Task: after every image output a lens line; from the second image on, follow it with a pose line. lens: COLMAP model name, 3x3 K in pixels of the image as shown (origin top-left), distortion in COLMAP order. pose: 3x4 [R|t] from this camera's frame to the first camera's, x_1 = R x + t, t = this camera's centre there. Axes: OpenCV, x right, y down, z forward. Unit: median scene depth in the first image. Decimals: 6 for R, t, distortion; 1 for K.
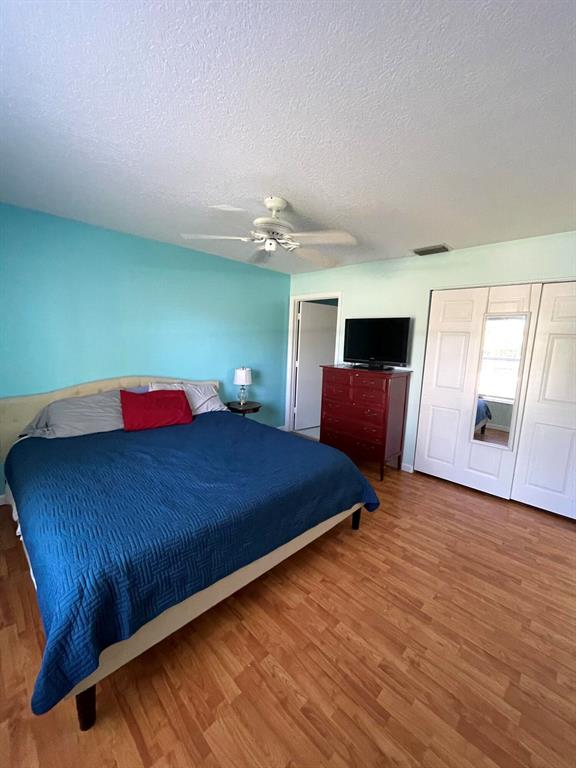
lens RADIAL K [[310.1, 0, 287.8], [0, 310.1, 384.1], [0, 0, 1]] dist [0.000535, 0.000729]
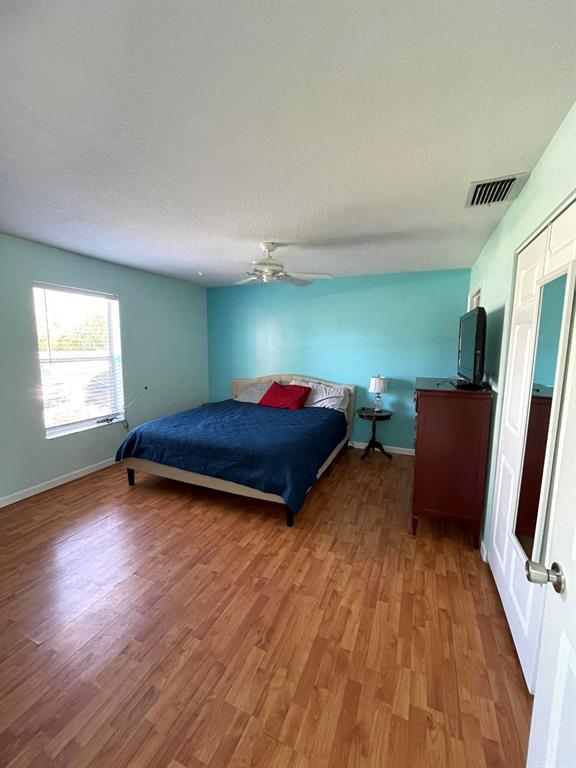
lens RADIAL K [[310.1, 0, 288.5], [0, 310.1, 385.0], [0, 0, 1]] dist [0.000535, 0.000729]
pose [[0.368219, 0.089579, -0.925414, 1.263119], [-0.131071, 0.990409, 0.043718, -0.051314], [0.920454, 0.105197, 0.376428, 0.616335]]
